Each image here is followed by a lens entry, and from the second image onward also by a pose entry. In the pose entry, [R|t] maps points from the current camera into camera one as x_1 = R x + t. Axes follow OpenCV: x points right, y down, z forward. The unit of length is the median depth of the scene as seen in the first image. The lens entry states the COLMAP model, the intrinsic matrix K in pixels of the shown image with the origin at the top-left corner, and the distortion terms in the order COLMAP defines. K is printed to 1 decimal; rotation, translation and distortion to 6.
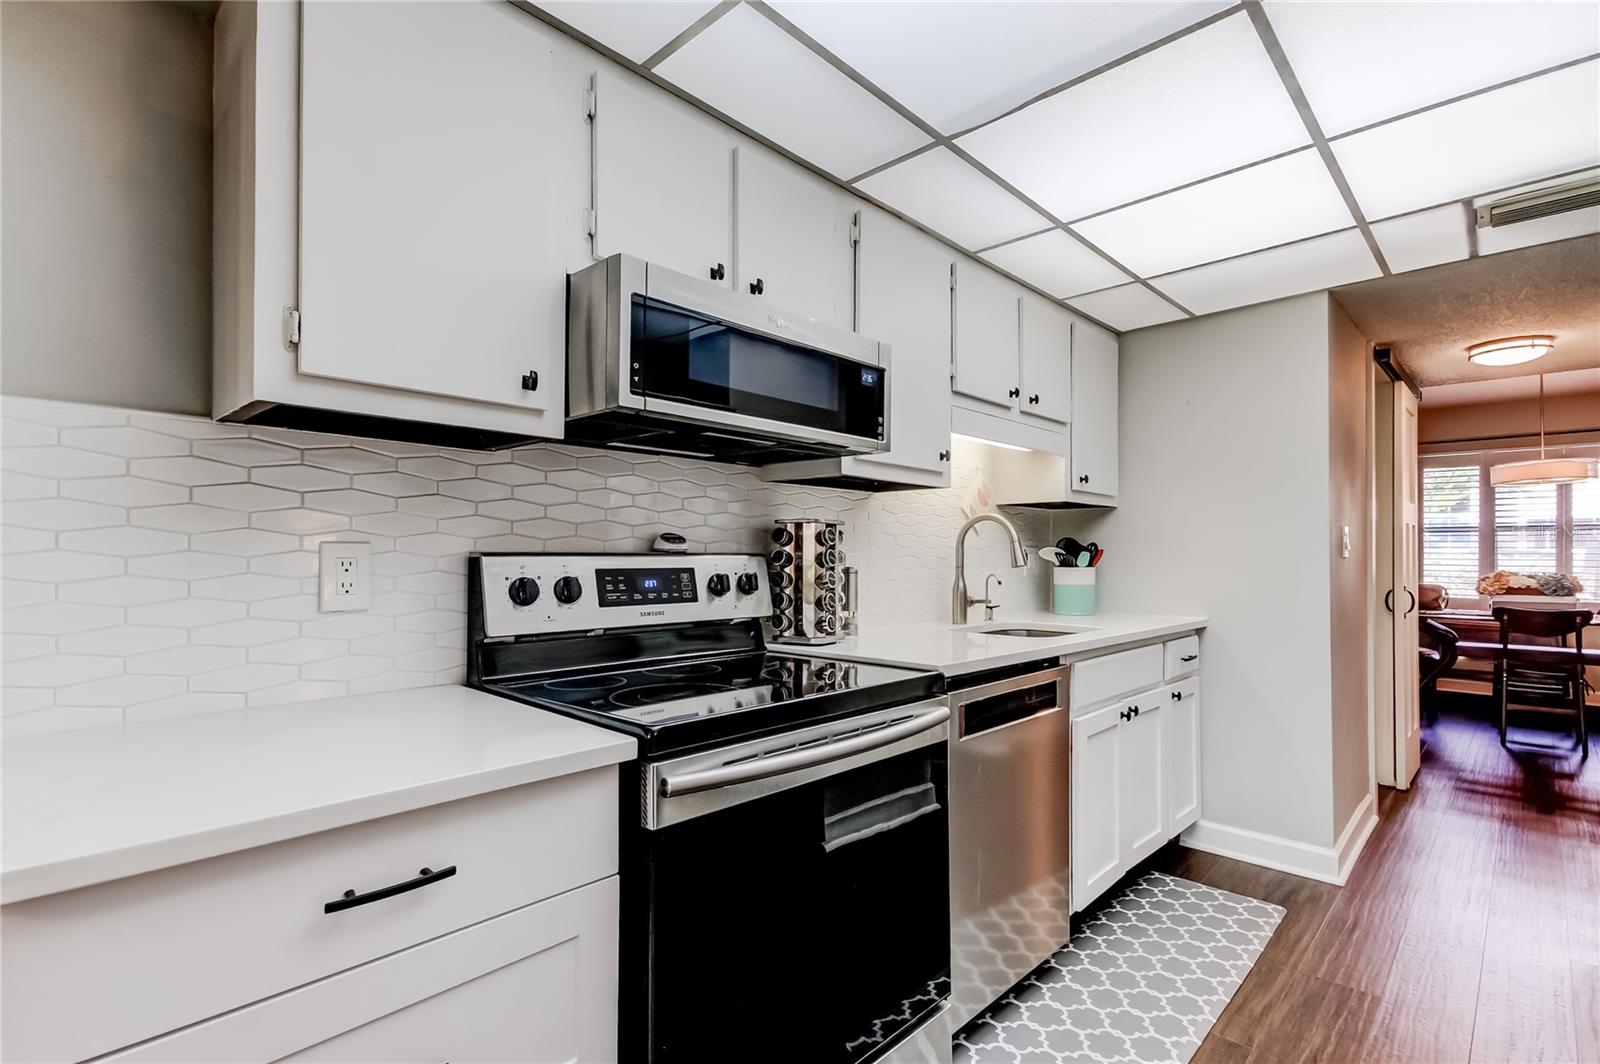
lens RADIAL K [[746.8, 0, 811.9], [0, 746.8, 548.9], [0, 0, 1]] dist [0.025664, -0.008665]
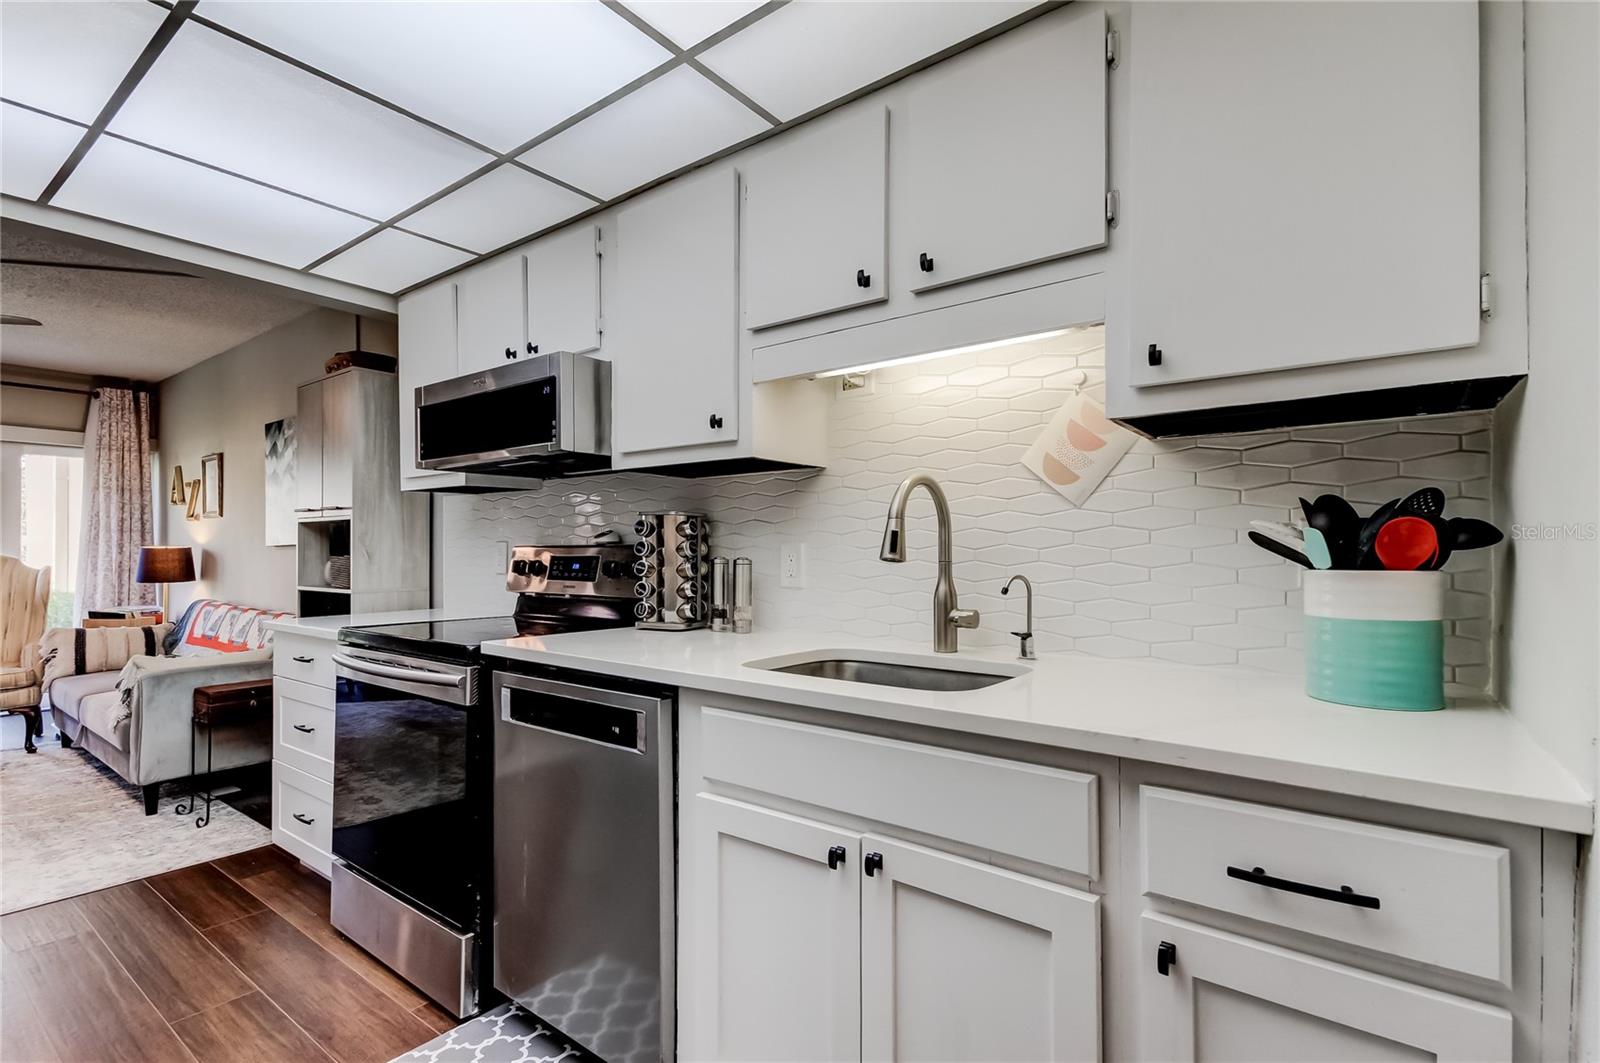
lens RADIAL K [[746.8, 0, 830.8], [0, 746.8, 546.2], [0, 0, 1]] dist [0.025664, -0.008665]
pose [[0.117211, -0.007760, -0.993077, 1.106206], [0.009369, 0.999934, -0.006707, 0.019634], [0.993063, -0.008518, 0.117276, 1.134027]]
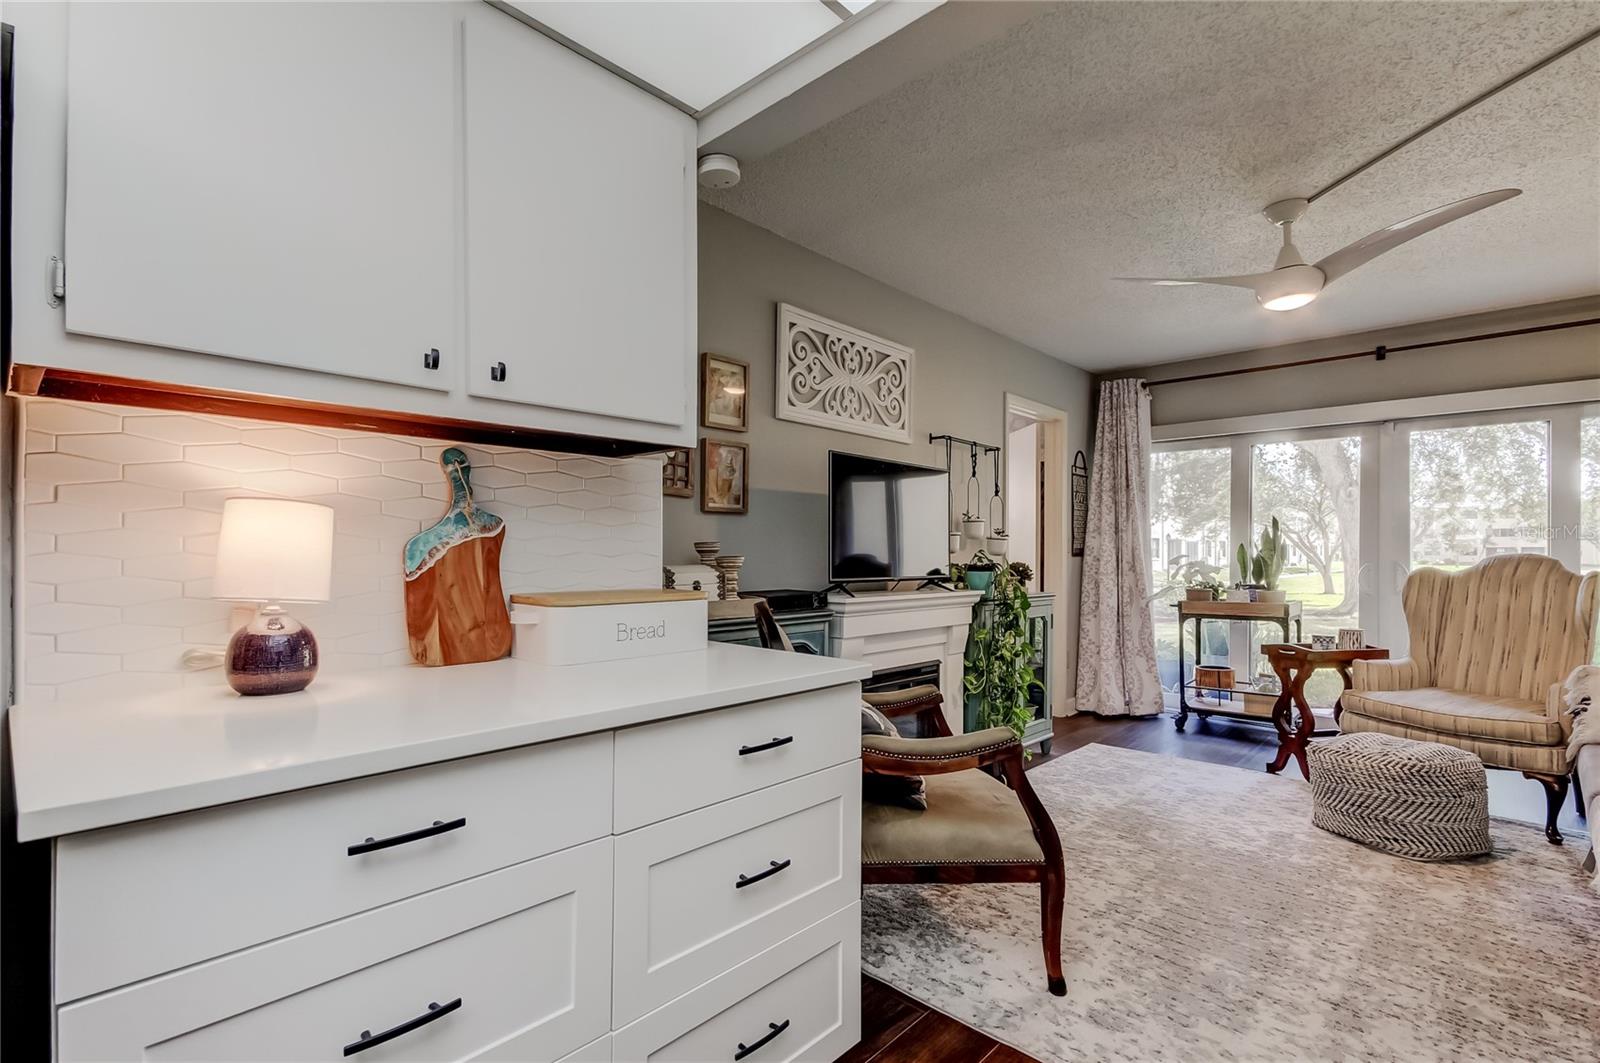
lens RADIAL K [[746.8, 0, 763.6], [0, 746.8, 548.6], [0, 0, 1]] dist [0.025664, -0.008665]
pose [[-0.999651, 0.000535, 0.026425, 0.232185], [0.000237, 0.999936, -0.011285, 0.010327], [-0.026429, -0.011275, -0.999587, 0.681167]]
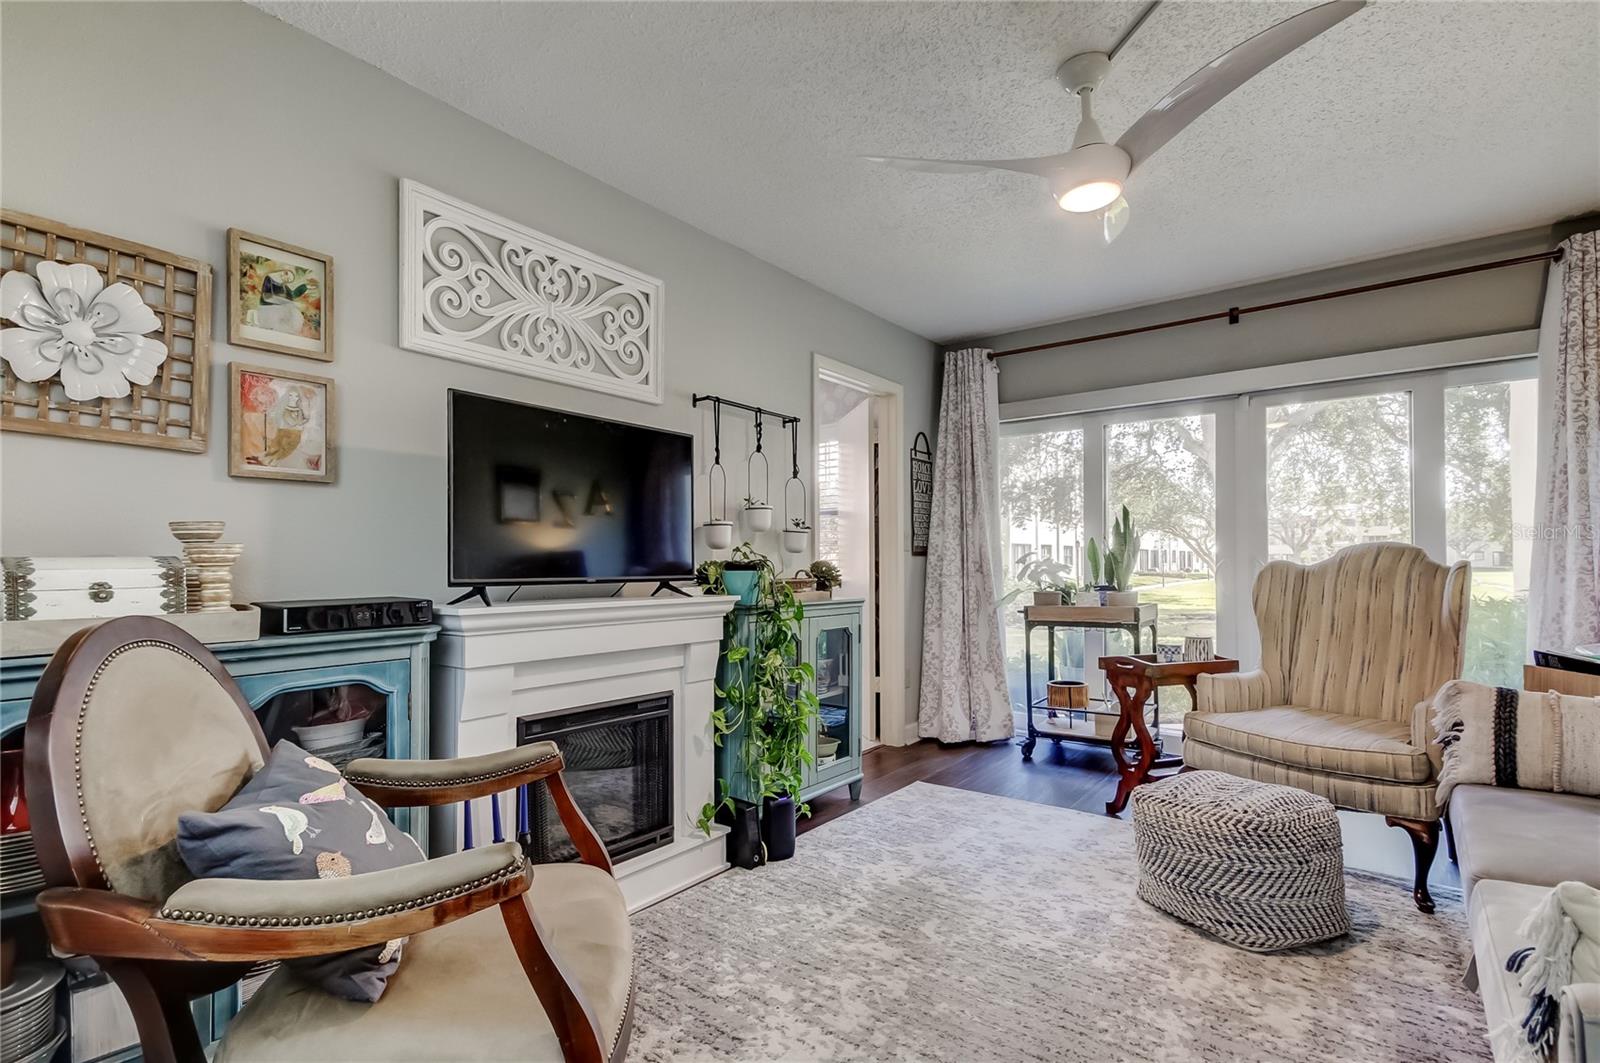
lens RADIAL K [[746.8, 0, 788.8], [0, 746.8, 554.7], [0, 0, 1]] dist [0.025664, -0.008665]
pose [[-0.996552, 0.009123, -0.082467, -0.213656], [0.010729, 0.999761, -0.019057, 0.042468], [0.082274, -0.019876, -0.996412, 0.235340]]
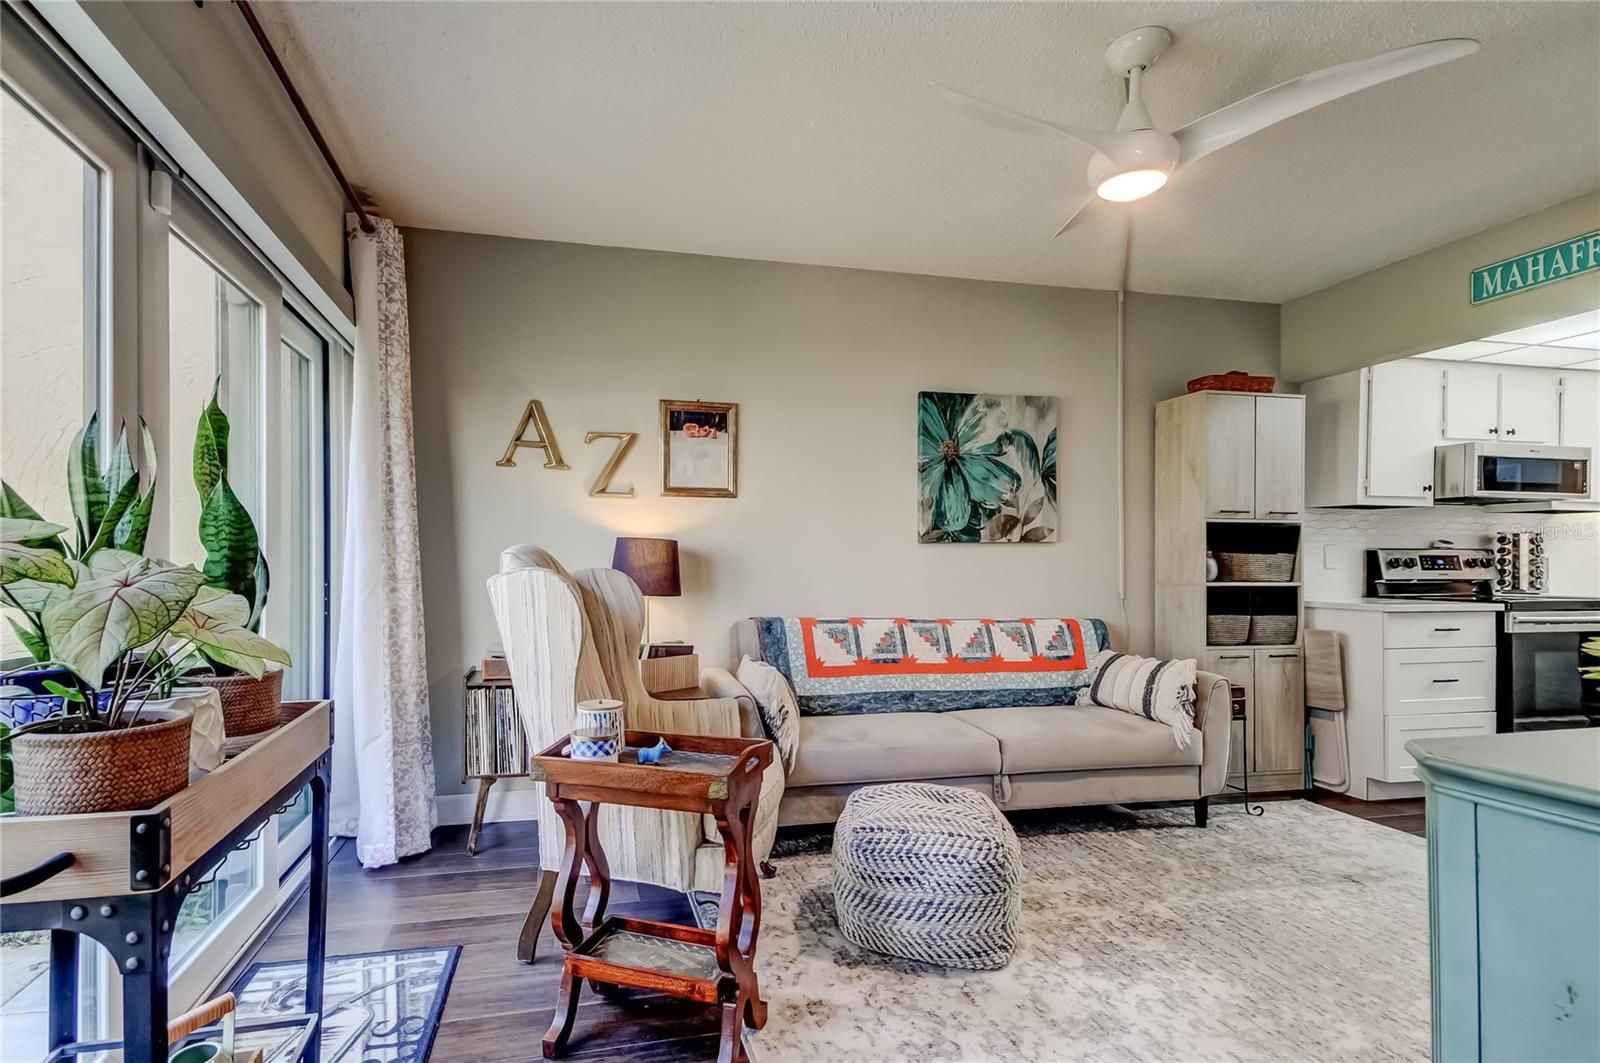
lens RADIAL K [[746.8, 0, 734.7], [0, 746.8, 570.3], [0, 0, 1]] dist [0.025664, -0.008665]
pose [[0.821674, 0.002095, -0.569954, -0.581157], [0.004699, 0.999934, 0.010450, 0.032605], [0.569938, -0.011265, 0.821610, -1.889655]]
